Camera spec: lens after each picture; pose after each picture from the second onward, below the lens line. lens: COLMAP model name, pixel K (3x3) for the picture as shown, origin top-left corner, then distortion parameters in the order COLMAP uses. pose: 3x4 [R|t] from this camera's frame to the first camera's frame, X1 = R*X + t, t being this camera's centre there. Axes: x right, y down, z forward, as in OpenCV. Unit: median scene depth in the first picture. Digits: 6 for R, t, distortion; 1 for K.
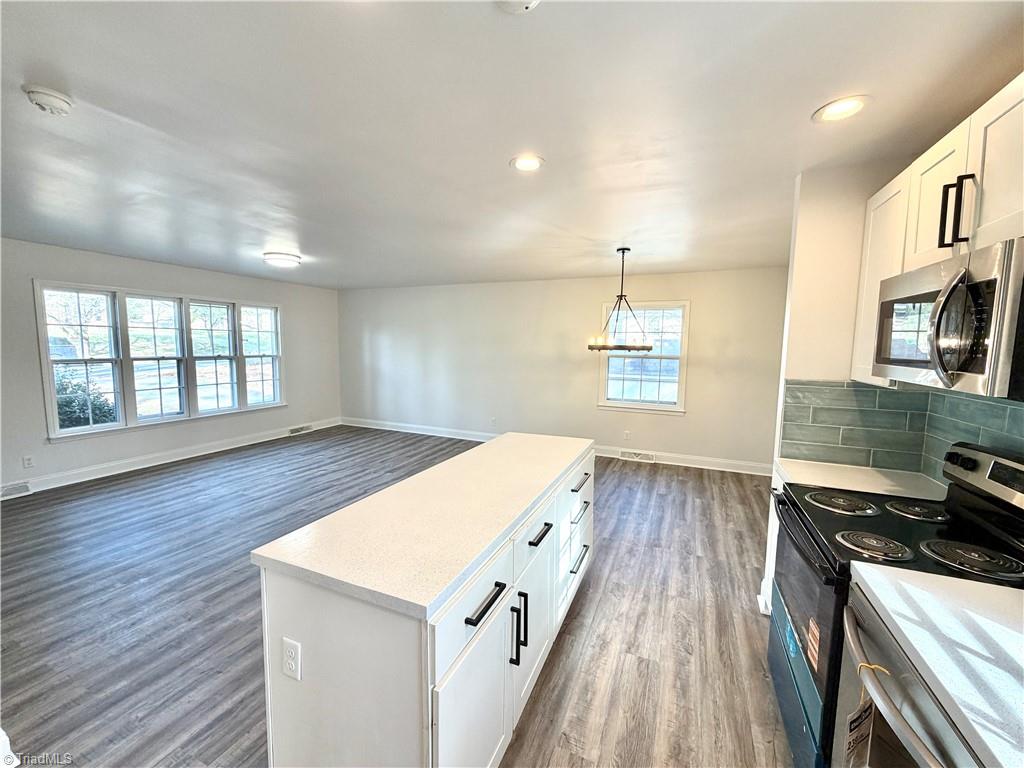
lens RADIAL K [[407.9, 0, 509.6], [0, 407.9, 383.8], [0, 0, 1]] dist [-0.001446, -0.000382]
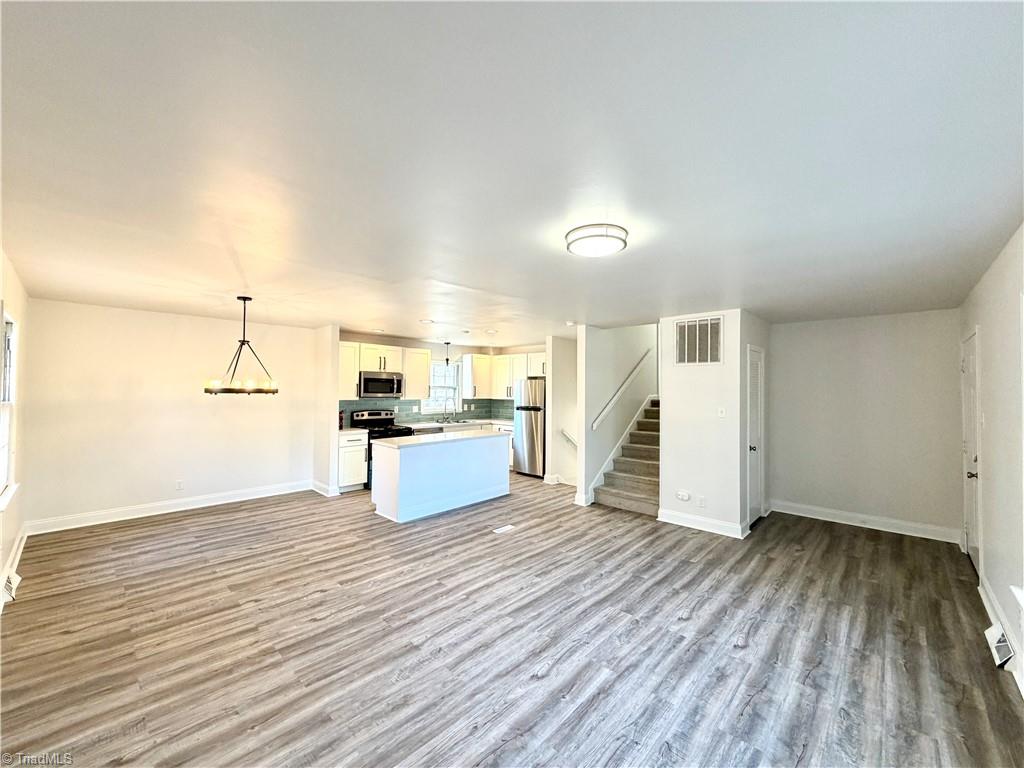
lens RADIAL K [[407.9, 0, 509.6], [0, 407.9, 383.8], [0, 0, 1]] dist [-0.001446, -0.000382]
pose [[-0.941057, -0.017399, 0.337799, -0.710875], [0.010435, 0.996707, 0.080407, -0.183221], [-0.338086, 0.079193, -0.937777, 1.746757]]
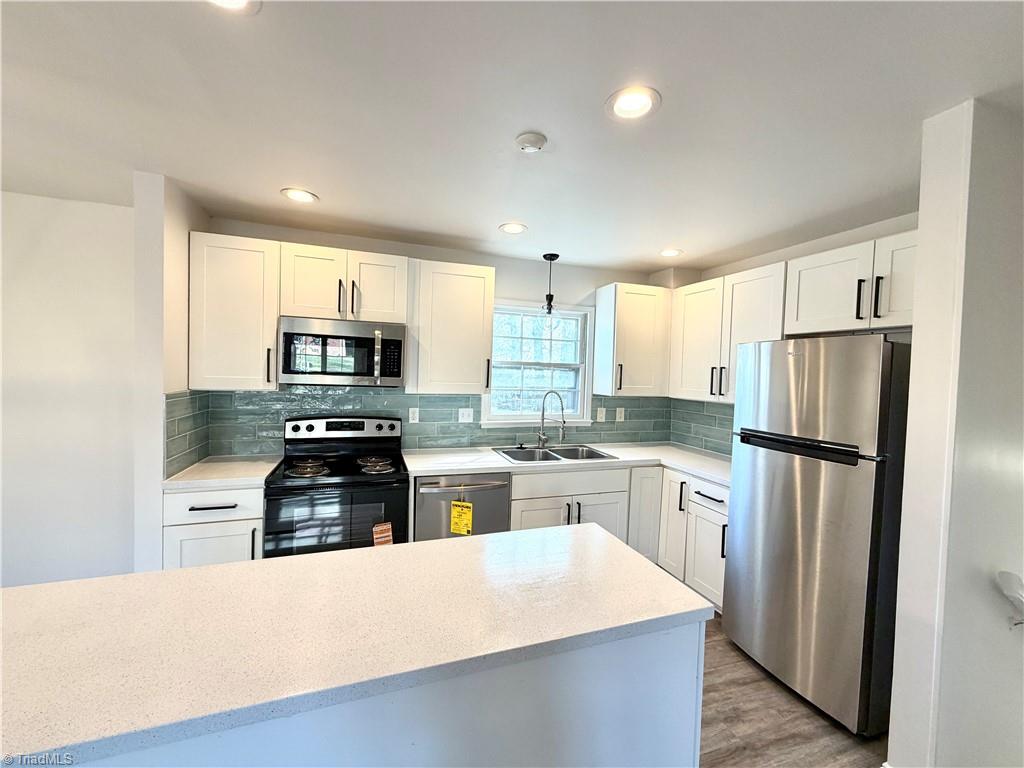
lens RADIAL K [[407.9, 0, 509.6], [0, 407.9, 383.8], [0, 0, 1]] dist [-0.001446, -0.000382]
pose [[-0.680485, -0.057770, 0.730481, -0.296238], [0.029720, 0.993891, 0.106288, -0.061434], [-0.732159, 0.094037, -0.674611, 0.590376]]
